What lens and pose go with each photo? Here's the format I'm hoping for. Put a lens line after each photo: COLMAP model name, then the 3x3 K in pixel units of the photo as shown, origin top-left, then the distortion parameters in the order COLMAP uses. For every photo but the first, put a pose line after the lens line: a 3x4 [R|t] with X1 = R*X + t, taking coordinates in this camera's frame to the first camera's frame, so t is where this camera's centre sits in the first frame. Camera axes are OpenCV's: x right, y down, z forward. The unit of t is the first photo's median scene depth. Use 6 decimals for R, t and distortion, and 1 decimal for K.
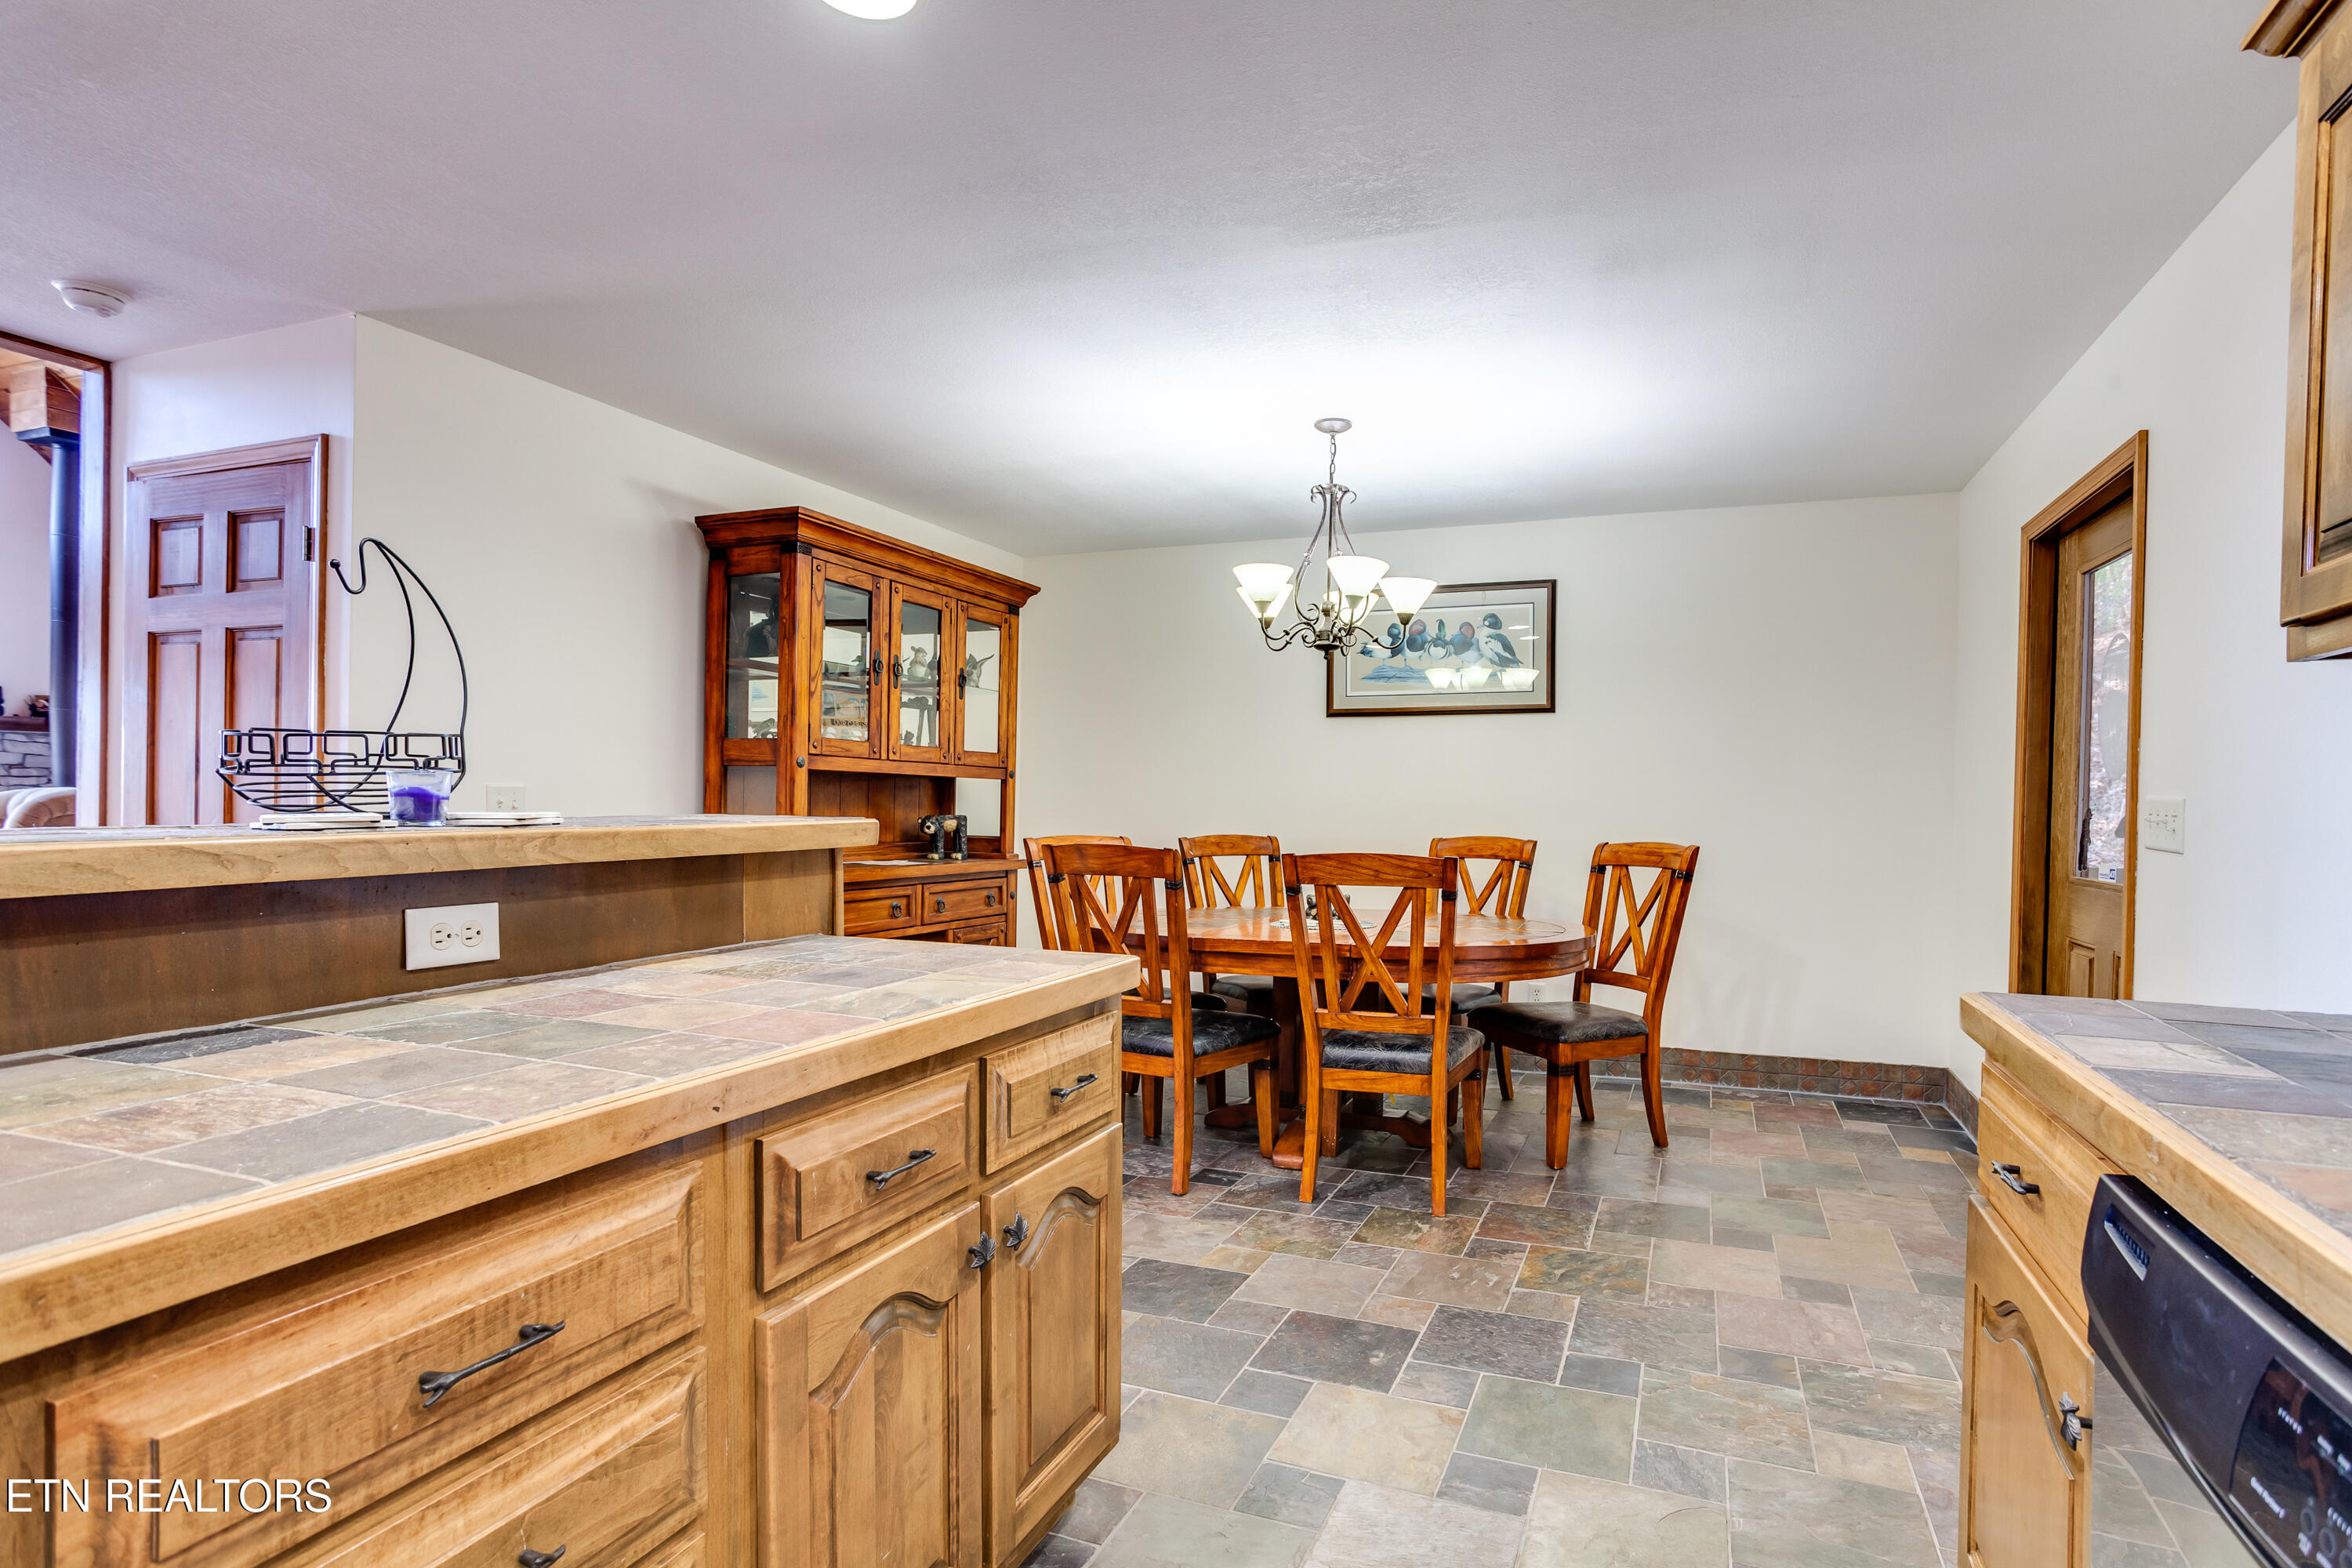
lens RADIAL K [[1159.2, 0, 1220.9], [0, 1159.2, 812.9], [0, 0, 1]] dist [-0.054288, 0.032458]
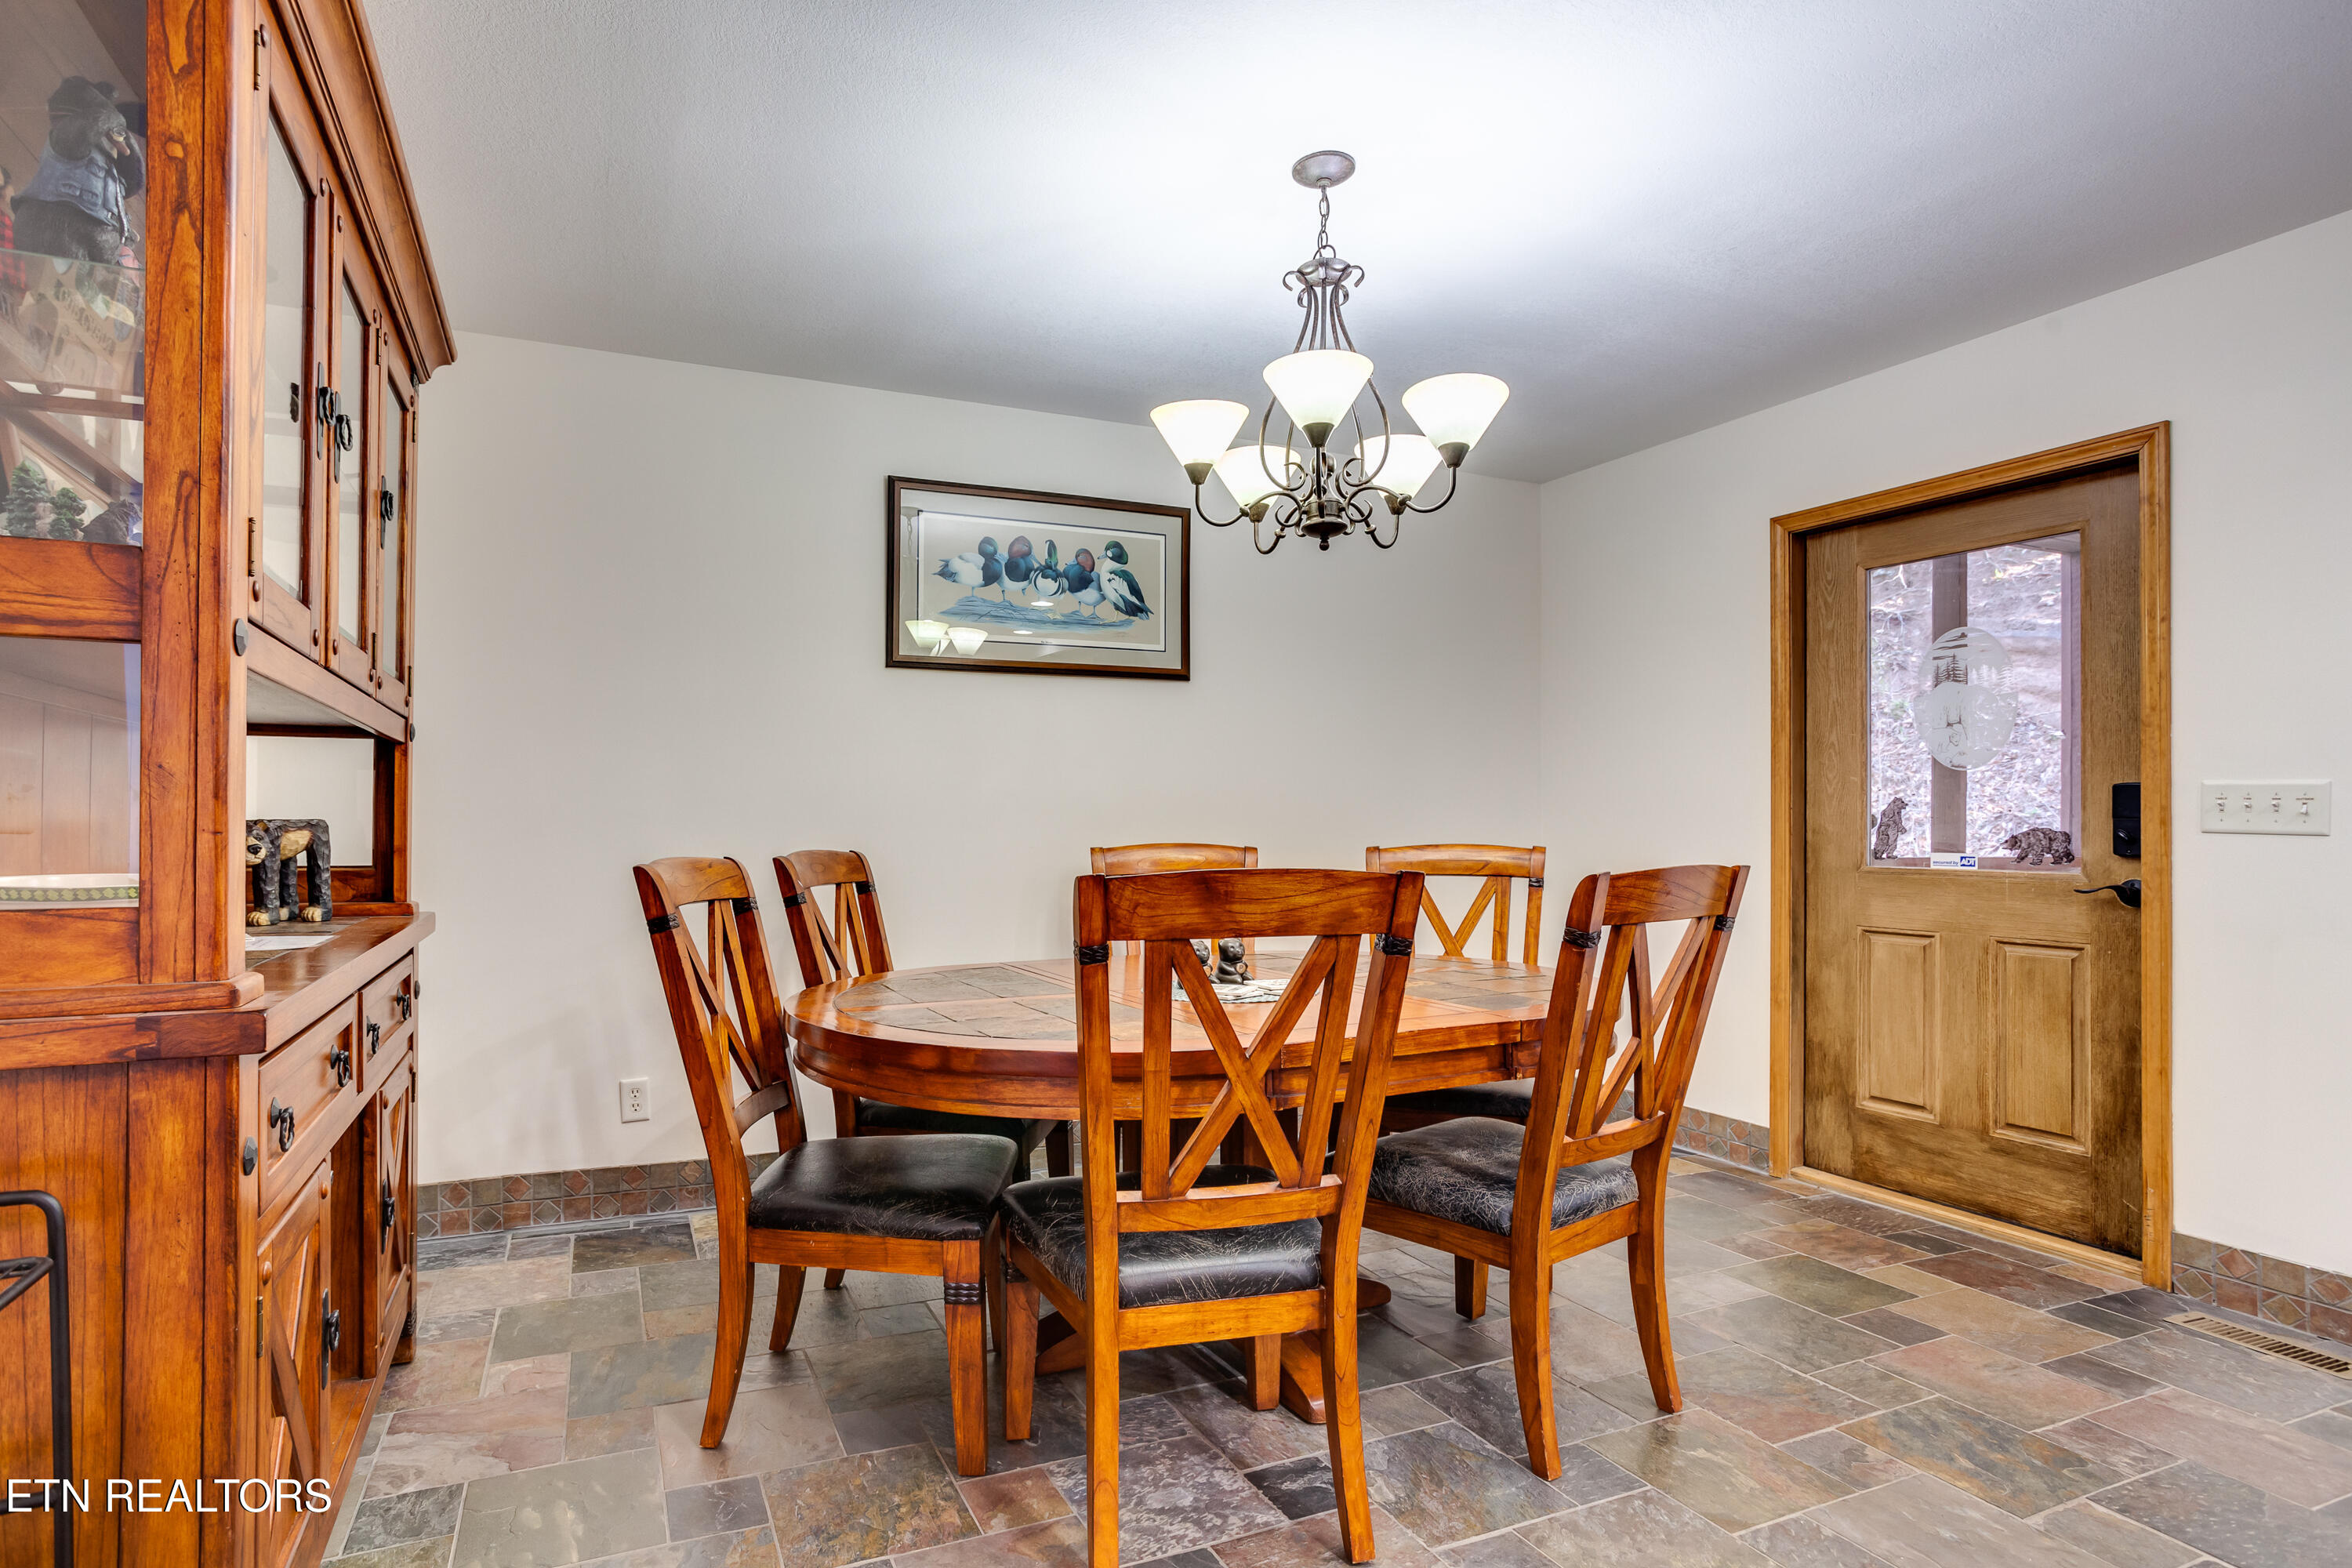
lens RADIAL K [[1224.7, 0, 1170.1], [0, 1224.7, 812.4], [0, 0, 1]] dist [-0.024158, 0.000669]
pose [[0.722480, -0.004328, 0.691378, -0.284131], [0.009801, 0.999944, -0.003982, 0.003817], [-0.691322, 0.009653, 0.722482, 0.415262]]
